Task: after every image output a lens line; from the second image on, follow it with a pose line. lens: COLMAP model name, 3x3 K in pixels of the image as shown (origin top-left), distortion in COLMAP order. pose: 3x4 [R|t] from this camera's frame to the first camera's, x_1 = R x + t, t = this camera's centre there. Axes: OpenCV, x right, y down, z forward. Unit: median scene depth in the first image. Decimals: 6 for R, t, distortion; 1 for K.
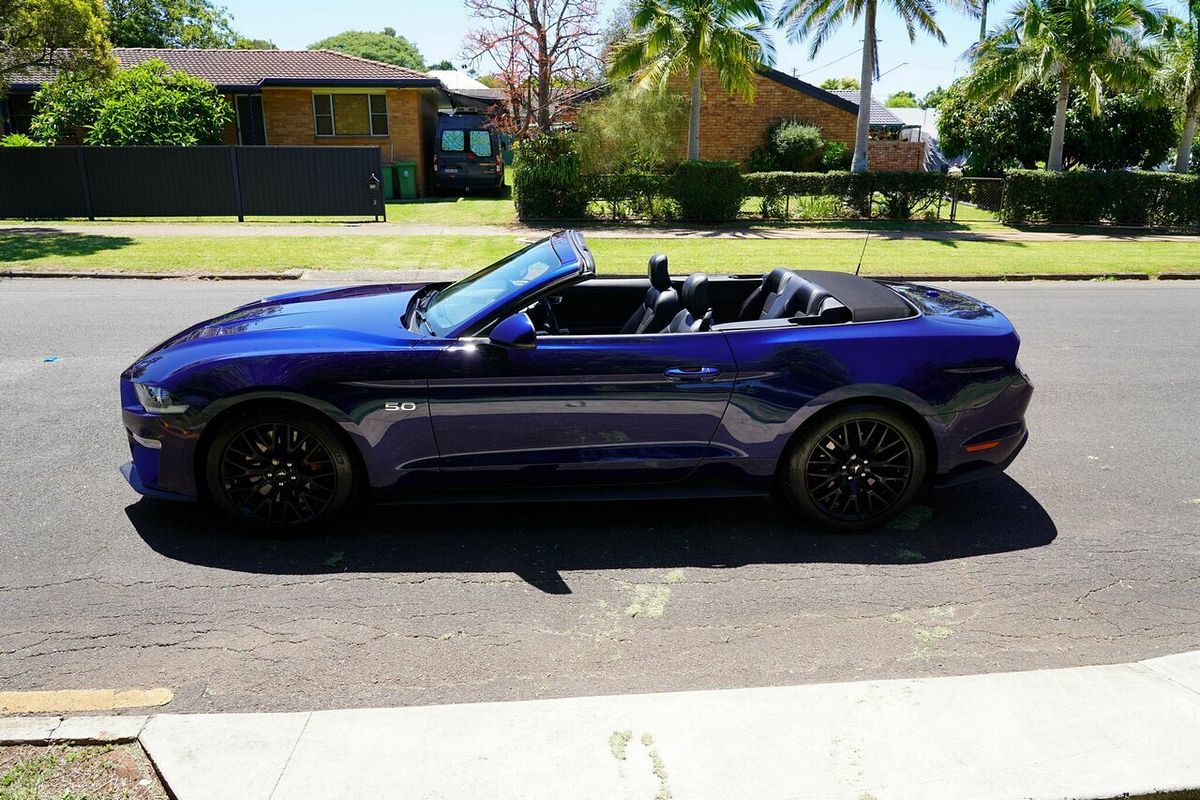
lens RADIAL K [[811.2, 0, 600.0], [0, 811.2, 400.0], [0, 0, 1]] dist [-0.019876, 0.004543]
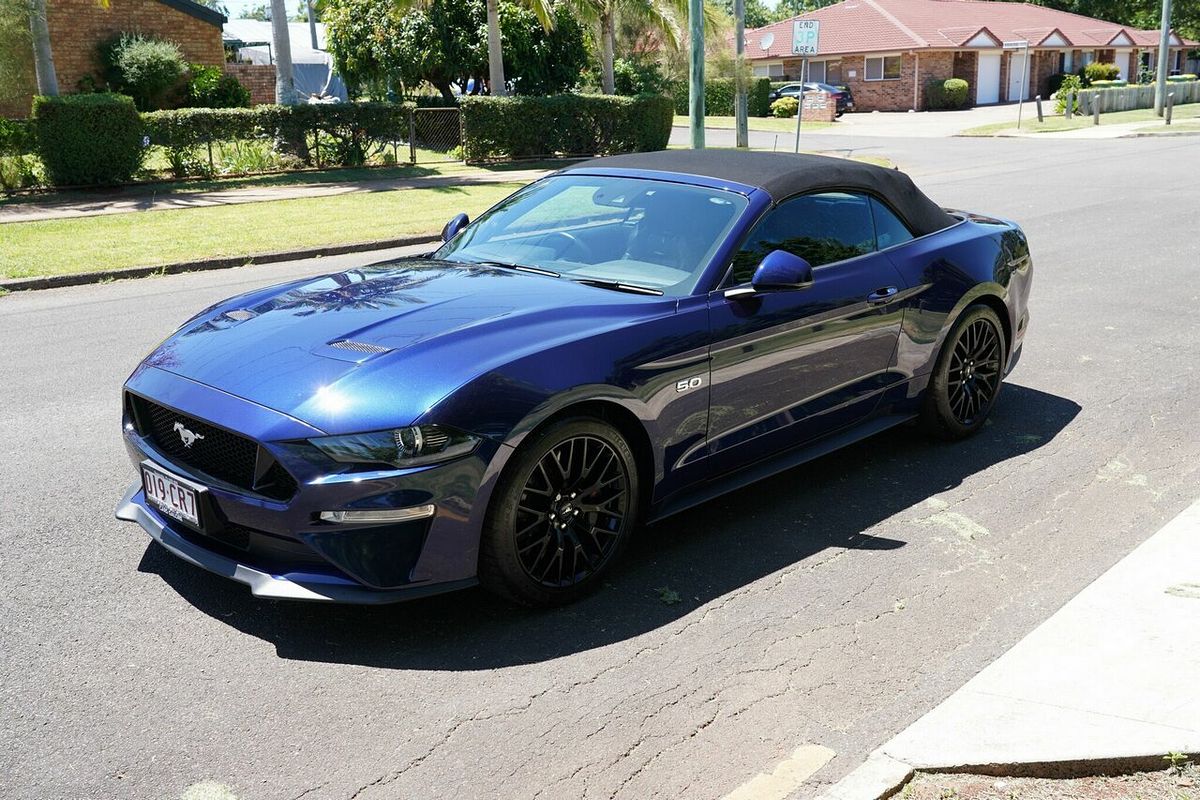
lens RADIAL K [[1176.9, 0, 600.0], [0, 1176.9, 400.0], [0, 0, 1]] dist [0.040900, 0.002878]
pose [[0.747374, -0.190397, 0.636538, -0.224063], [0.213149, 0.976129, 0.041710, -0.009341], [-0.629285, 0.104505, 0.770117, 0.035163]]
